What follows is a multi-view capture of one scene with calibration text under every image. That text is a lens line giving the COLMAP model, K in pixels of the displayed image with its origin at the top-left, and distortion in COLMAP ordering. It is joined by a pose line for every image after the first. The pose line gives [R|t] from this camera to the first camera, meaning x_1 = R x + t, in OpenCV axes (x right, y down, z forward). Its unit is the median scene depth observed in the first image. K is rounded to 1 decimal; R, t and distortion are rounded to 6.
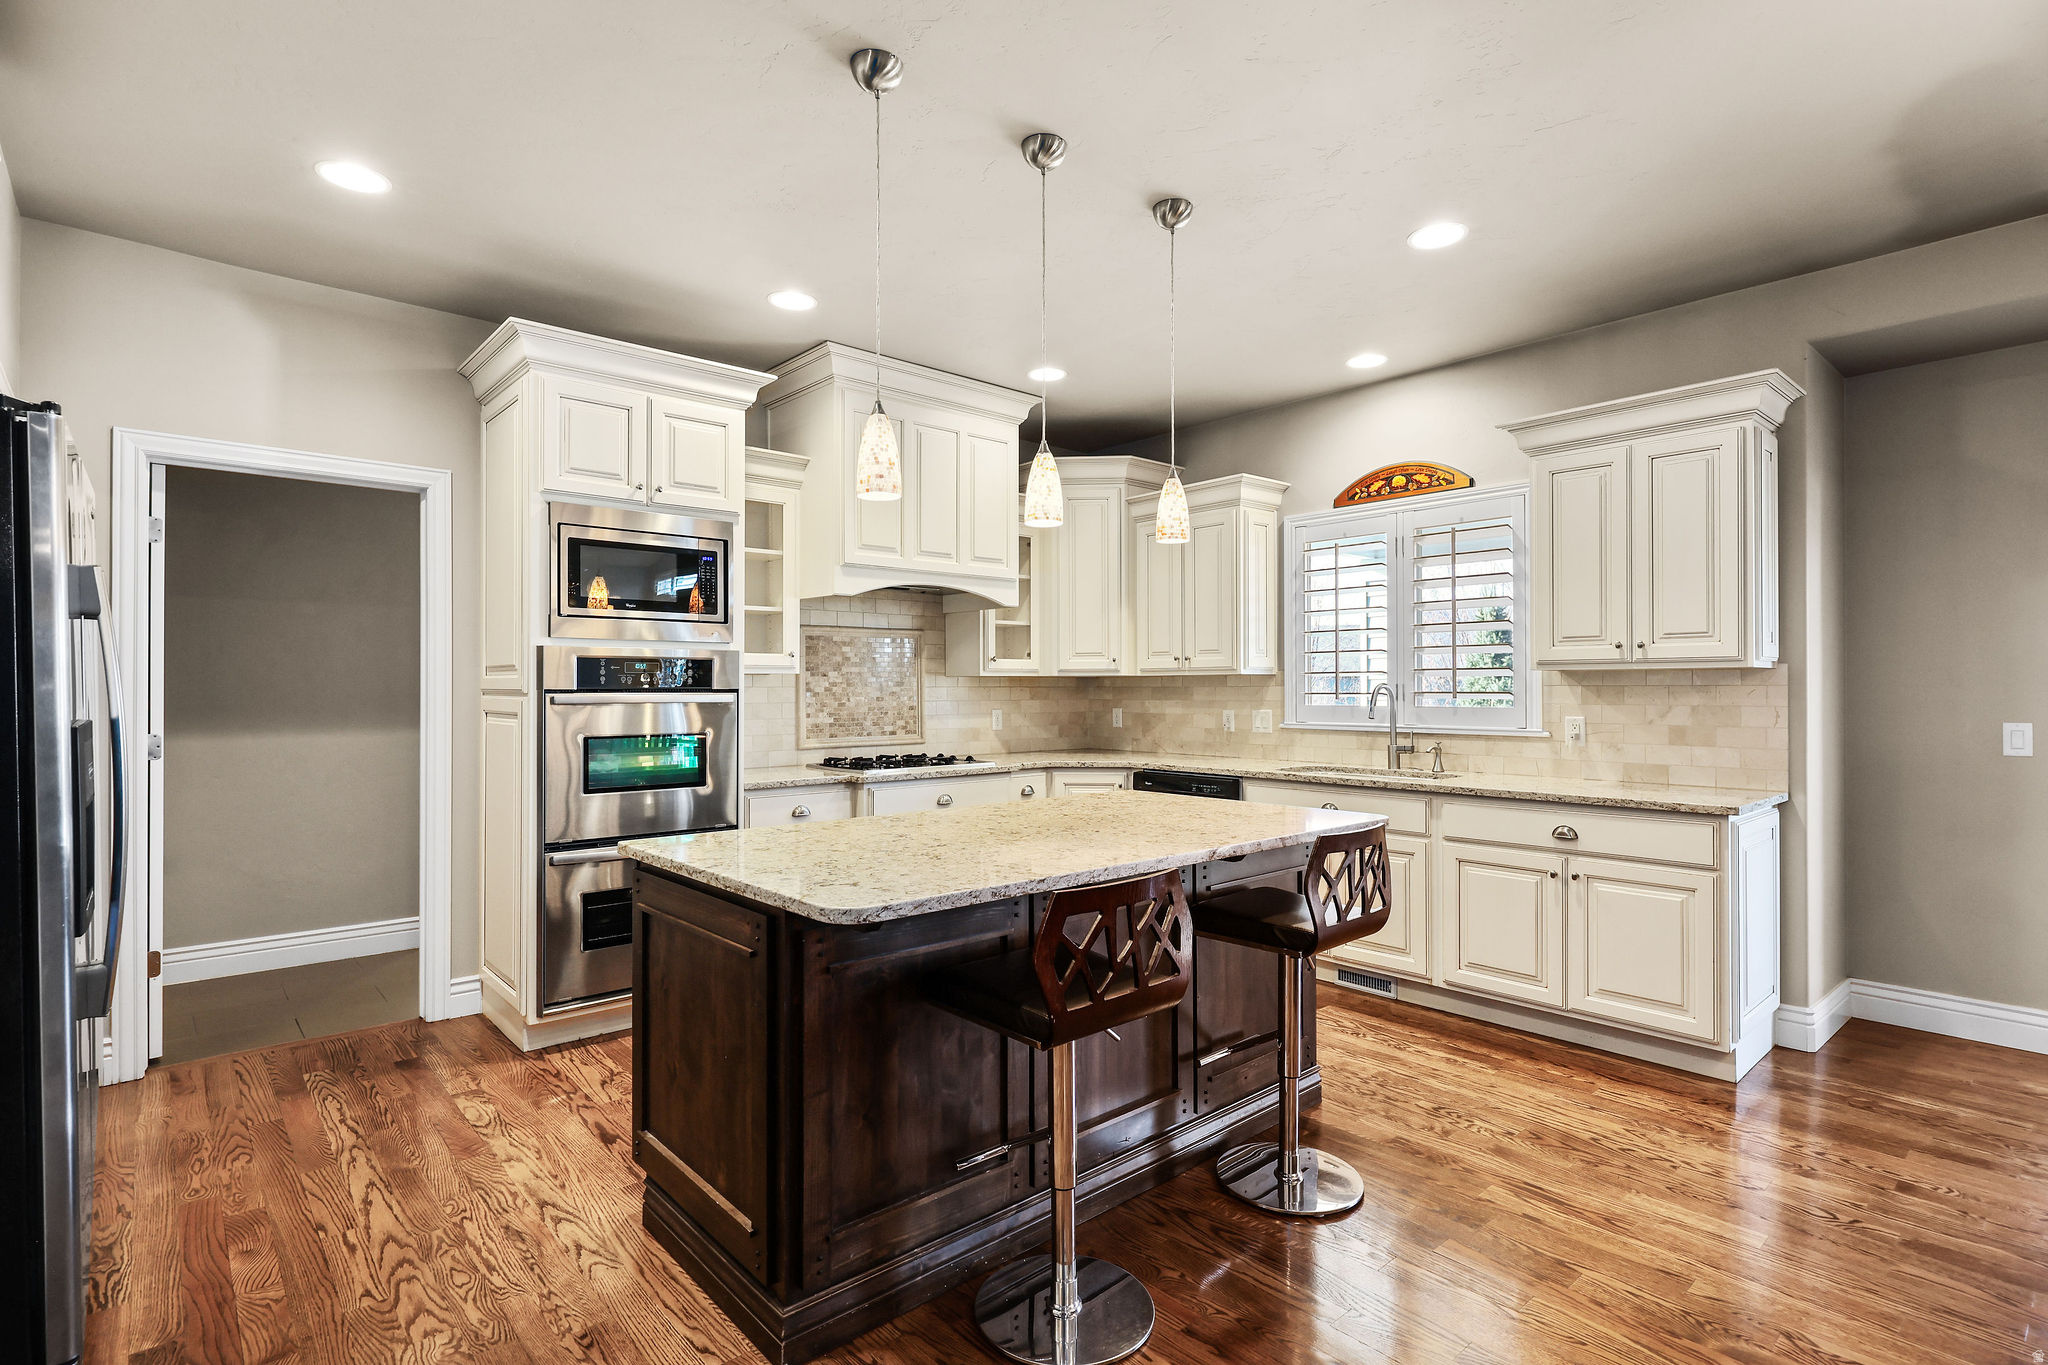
lens RADIAL K [[989.0, 0, 1018.9], [0, 989.0, 694.3], [0, 0, 1]] dist [-0.000642, -0.000240]
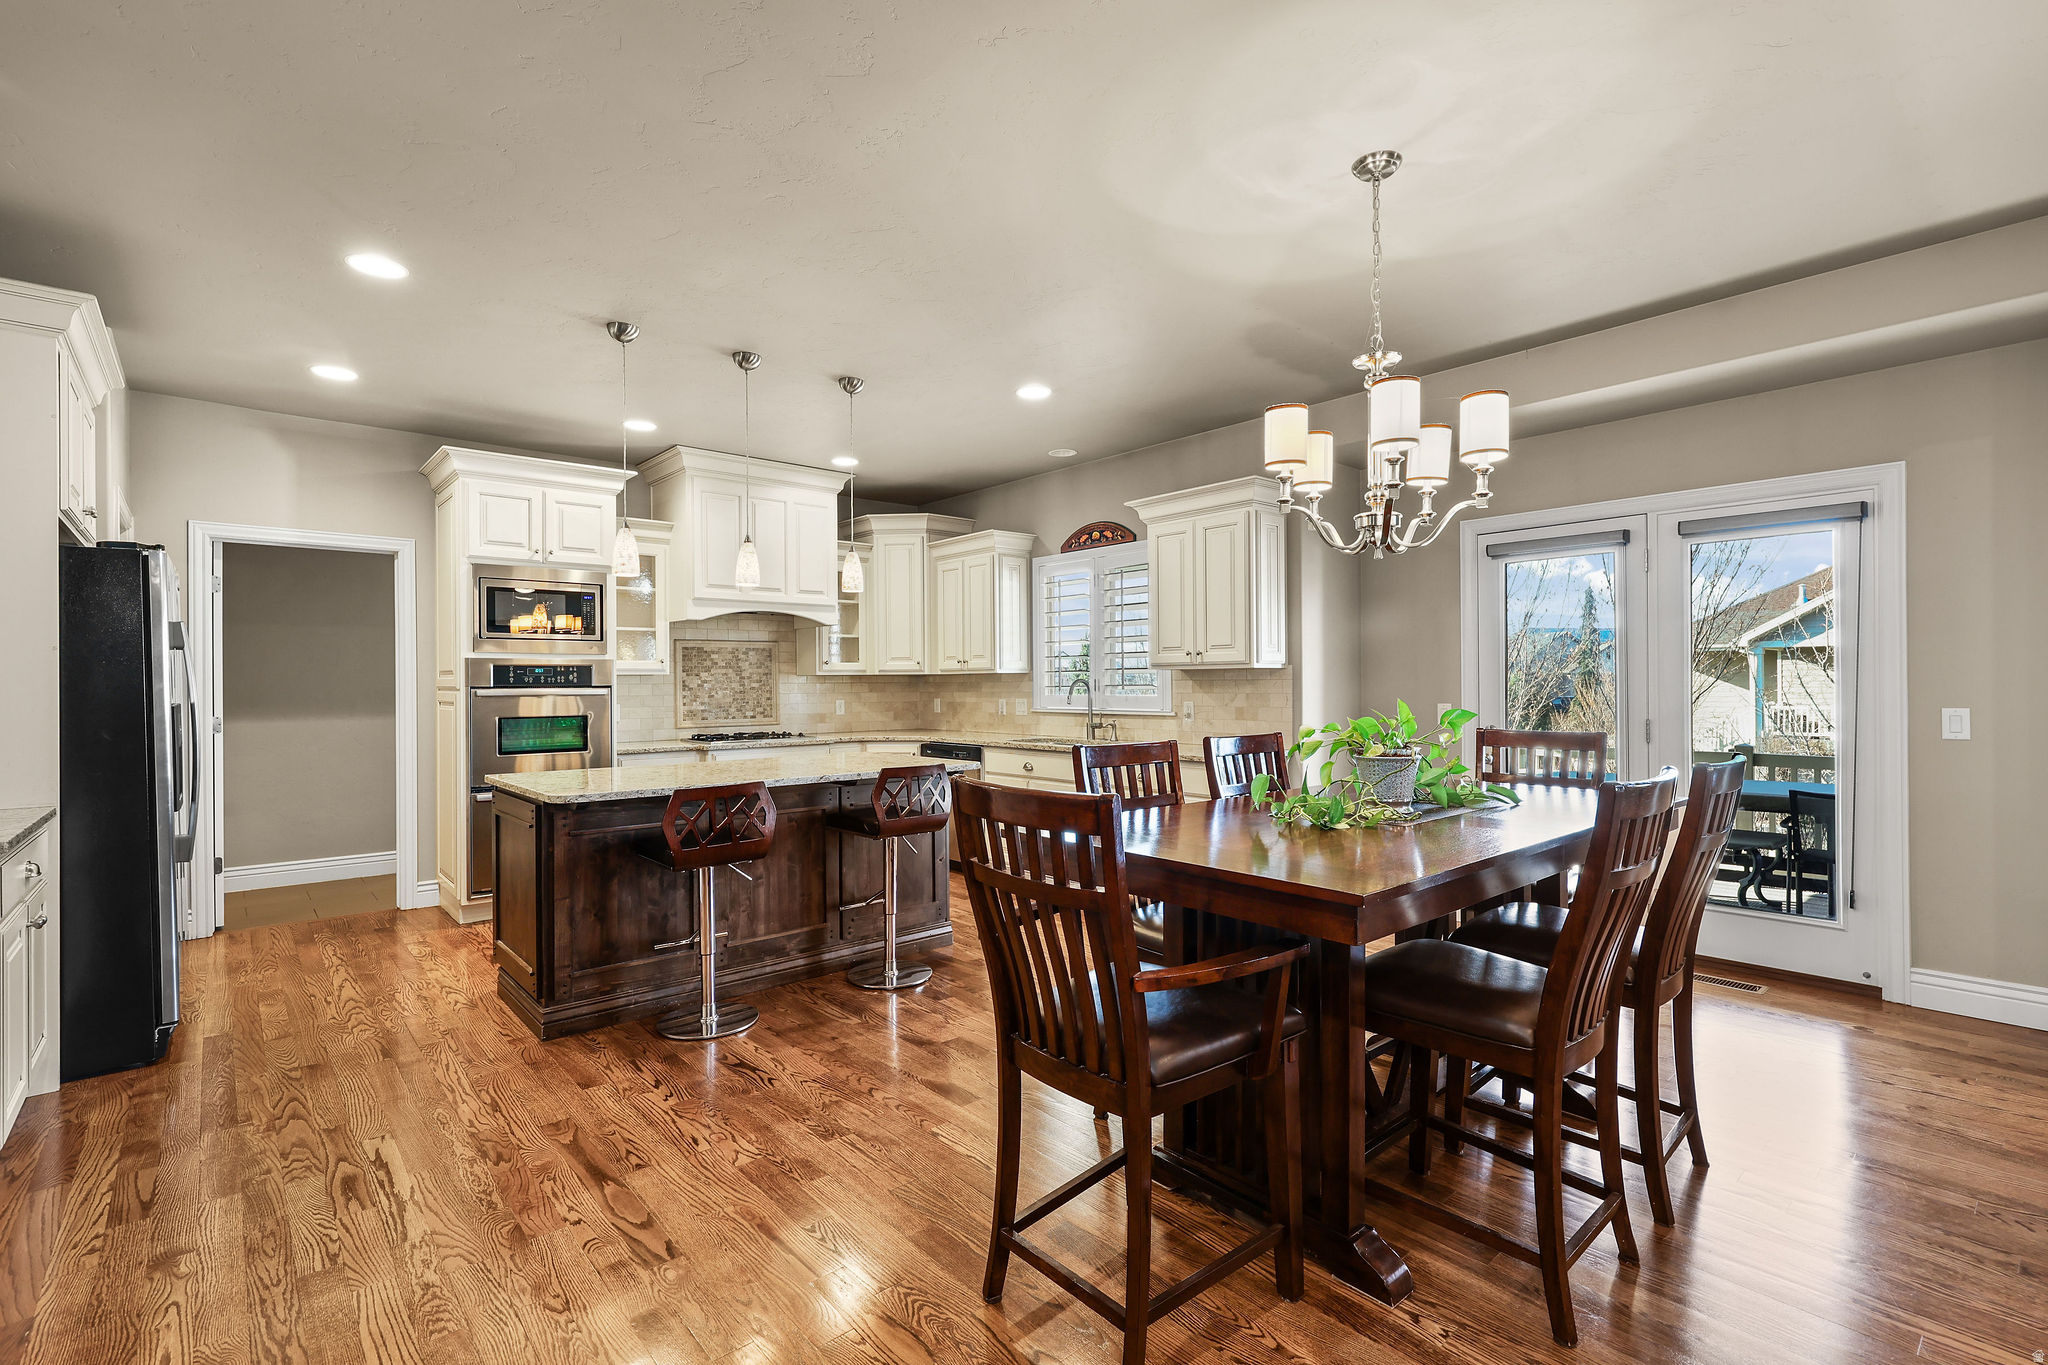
lens RADIAL K [[918.2, 0, 1015.3], [0, 918.2, 693.3], [0, 0, 1]] dist [-0.001424, 0.001105]
pose [[0.999963, -0.005428, -0.006661, 0.328258], [0.005461, 0.999973, 0.004878, 0.002882], [0.006634, -0.004915, 0.999966, -0.365233]]
